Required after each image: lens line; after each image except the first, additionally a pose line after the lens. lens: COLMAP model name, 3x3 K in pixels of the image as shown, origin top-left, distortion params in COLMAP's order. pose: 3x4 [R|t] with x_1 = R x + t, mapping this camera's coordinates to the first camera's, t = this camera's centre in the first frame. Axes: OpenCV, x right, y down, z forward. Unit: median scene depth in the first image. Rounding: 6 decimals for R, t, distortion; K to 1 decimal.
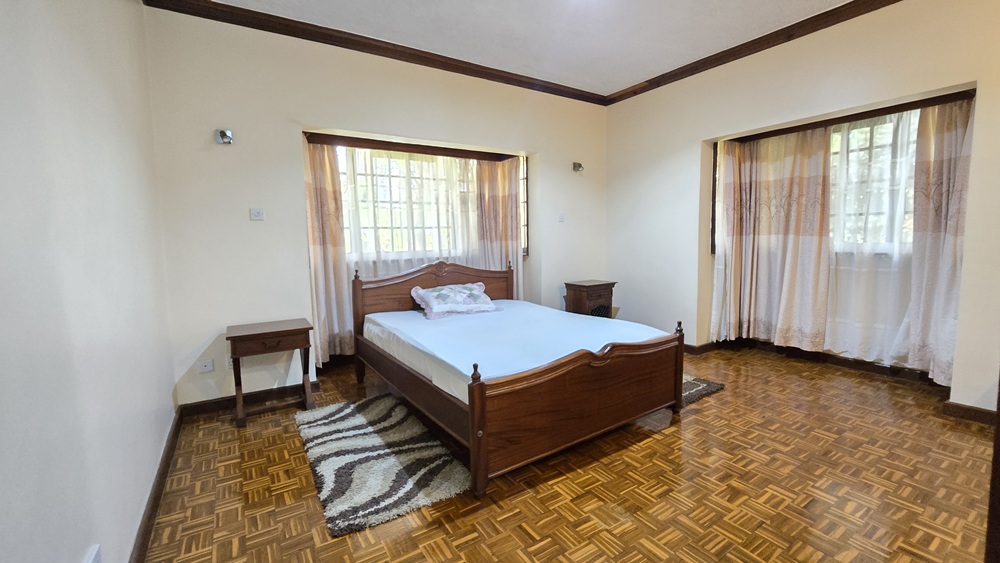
lens RADIAL K [[409.2, 0, 501.8], [0, 409.2, 279.4], [0, 0, 1]] dist [-0.002890, 0.001462]
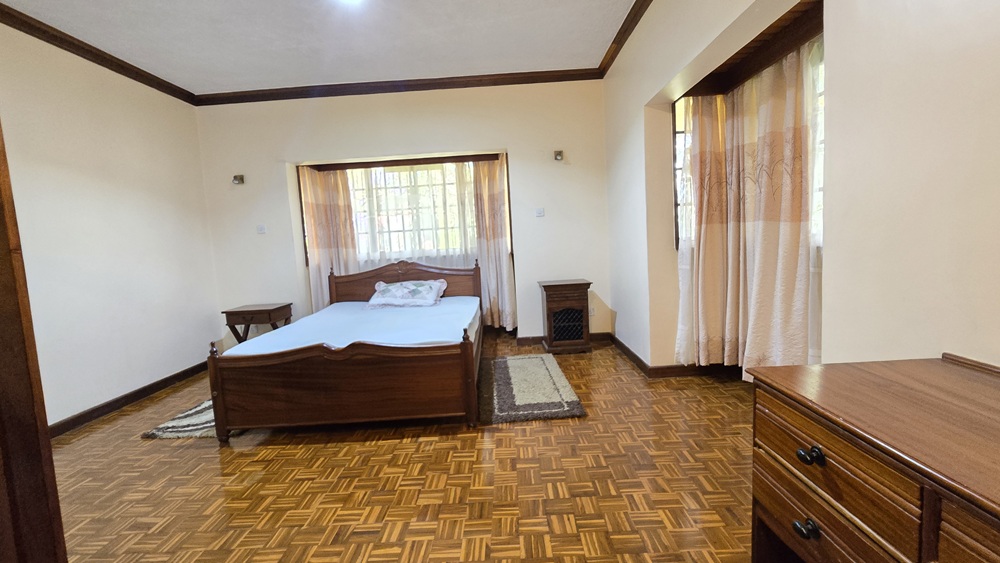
lens RADIAL K [[409.2, 0, 499.5], [0, 409.2, 279.6], [0, 0, 1]] dist [-0.002890, 0.001462]
pose [[0.833244, 0.025766, -0.552304, 0.766948], [-0.013284, 0.999558, 0.026591, -0.026075], [0.552745, -0.014820, 0.833218, 0.207209]]
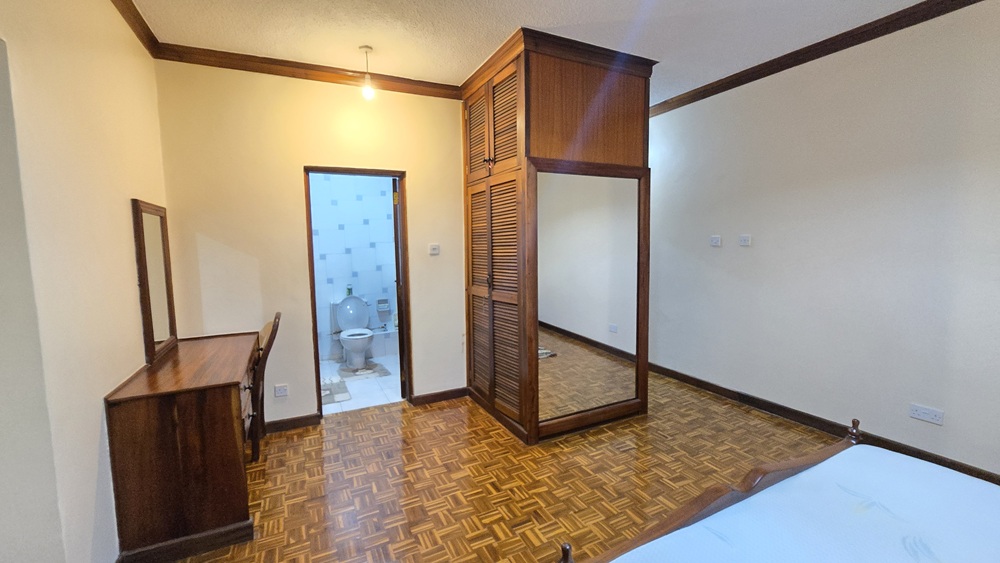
lens RADIAL K [[409.2, 0, 498.2], [0, 409.2, 280.6], [0, 0, 1]] dist [-0.002890, 0.001462]
pose [[-0.993282, 0.024021, 0.113197, 0.343719], [0.045352, 0.980769, 0.189828, -0.177141], [-0.106460, 0.193686, -0.975270, 1.021493]]
